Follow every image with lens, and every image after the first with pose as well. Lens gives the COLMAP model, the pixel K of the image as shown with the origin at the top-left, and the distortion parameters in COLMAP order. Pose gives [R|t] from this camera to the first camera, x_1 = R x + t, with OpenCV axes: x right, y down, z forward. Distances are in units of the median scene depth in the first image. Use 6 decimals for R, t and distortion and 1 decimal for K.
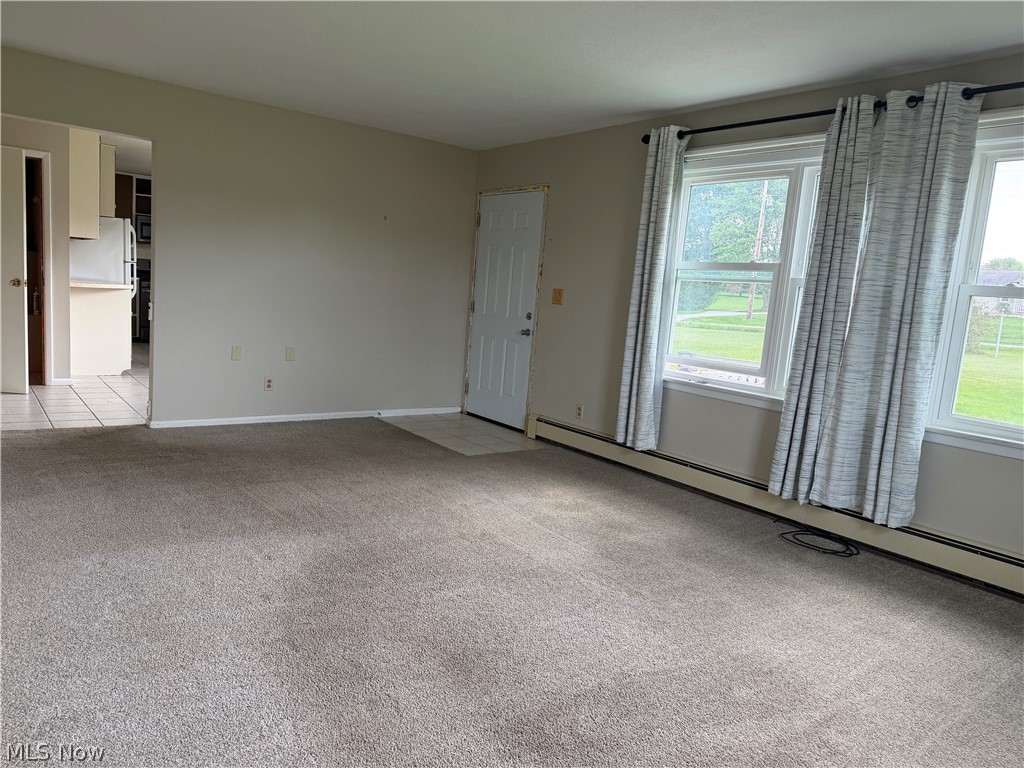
lens RADIAL K [[718.6, 0, 519.6], [0, 718.6, 385.3], [0, 0, 1]] dist [0.126037, -0.188835]
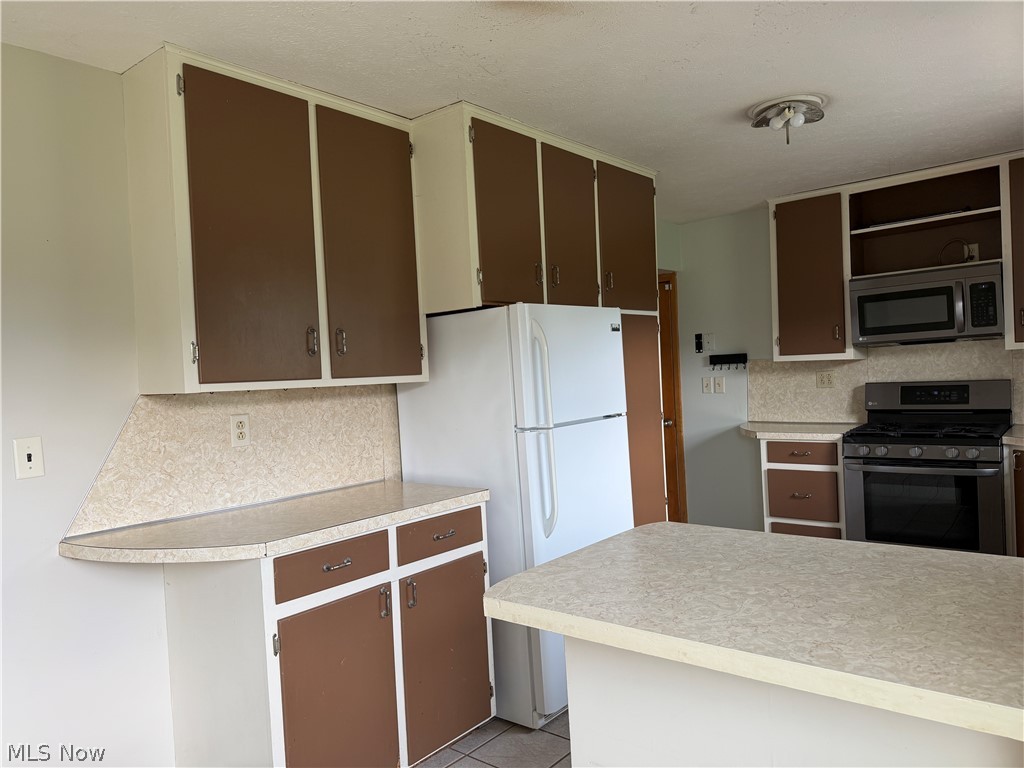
lens RADIAL K [[718.6, 0, 519.6], [0, 718.6, 385.3], [0, 0, 1]] dist [0.126037, -0.188835]
pose [[0.215465, -0.072431, -0.973822, -0.166763], [-0.062207, 0.994202, -0.087711, -0.126804], [0.974528, 0.079477, 0.209710, 0.739462]]
